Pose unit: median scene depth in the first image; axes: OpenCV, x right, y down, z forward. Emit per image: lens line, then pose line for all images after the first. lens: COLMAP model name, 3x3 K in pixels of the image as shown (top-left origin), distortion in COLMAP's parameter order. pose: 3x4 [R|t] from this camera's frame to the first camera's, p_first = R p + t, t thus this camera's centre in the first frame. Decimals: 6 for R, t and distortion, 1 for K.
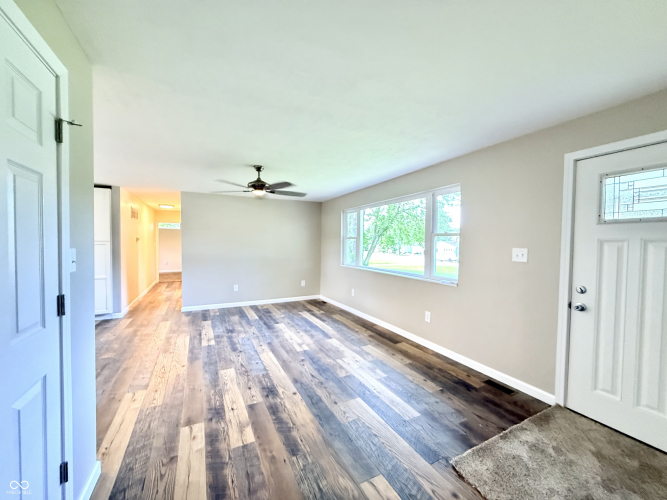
lens RADIAL K [[265.4, 0, 333.5], [0, 265.4, 250.0], [0, 0, 1]] dist [0.001468, -0.000002]
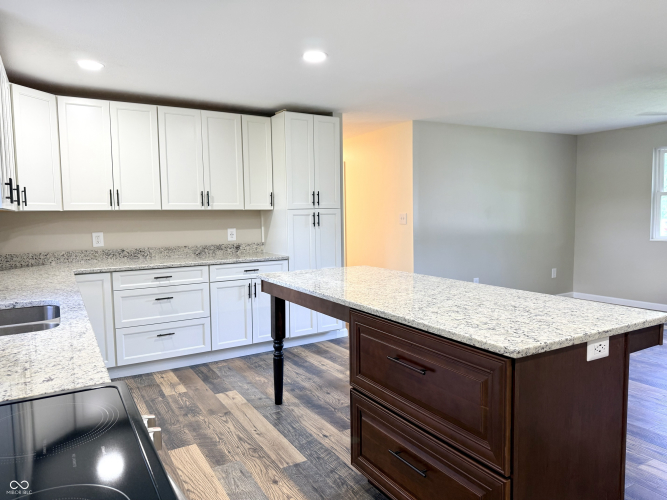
lens RADIAL K [[469.7, 0, 333.0], [0, 469.7, 246.1], [0, 0, 1]] dist [0.090088, -0.117779]
pose [[0.997388, -0.027782, 0.066667, -0.665412], [0.024062, 0.998142, 0.055971, -0.005875], [-0.068098, -0.054221, 0.996204, -0.012350]]
